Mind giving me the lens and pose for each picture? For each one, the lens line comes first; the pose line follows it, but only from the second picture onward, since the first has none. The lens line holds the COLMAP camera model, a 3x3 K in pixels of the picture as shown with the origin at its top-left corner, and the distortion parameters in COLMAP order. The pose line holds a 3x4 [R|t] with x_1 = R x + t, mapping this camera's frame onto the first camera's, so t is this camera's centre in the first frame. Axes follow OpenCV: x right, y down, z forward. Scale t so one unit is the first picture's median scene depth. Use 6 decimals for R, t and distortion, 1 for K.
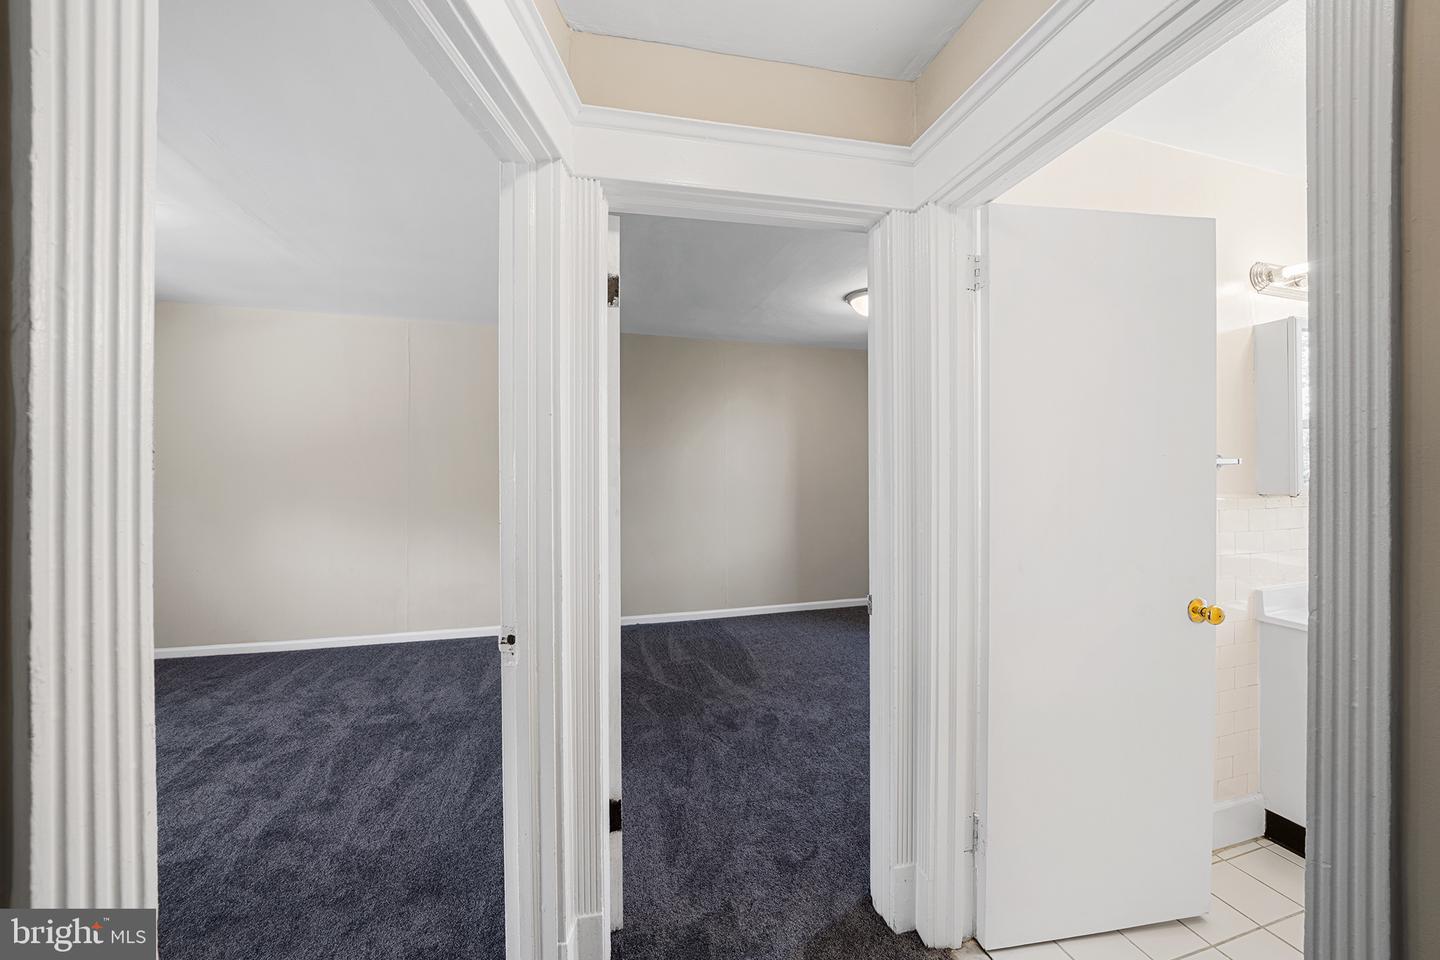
lens RADIAL K [[483.4, 0, 716.5], [0, 483.4, 473.5], [0, 0, 1]] dist [-0.007363, 0.000351]
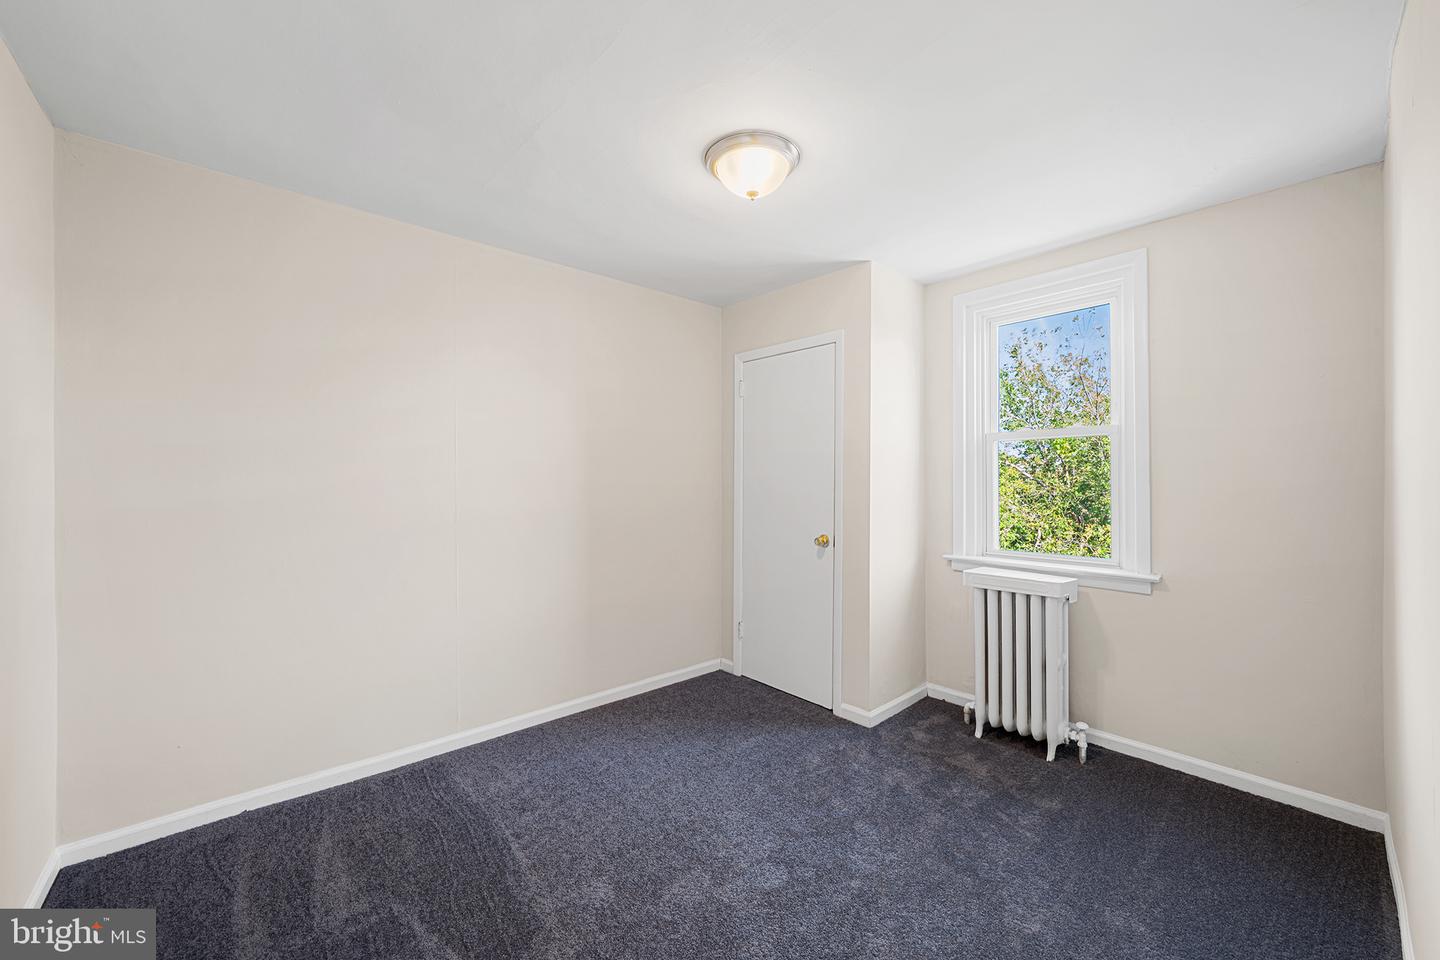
lens RADIAL K [[571.0, 0, 725.0], [0, 571.0, 477.1], [0, 0, 1]] dist [0.000944, -0.001069]
pose [[0.894275, 0.001929, 0.447515, 0.002859], [0.001766, 0.999968, -0.007840, -0.001734], [-0.447515, 0.007801, 0.894242, 0.496554]]
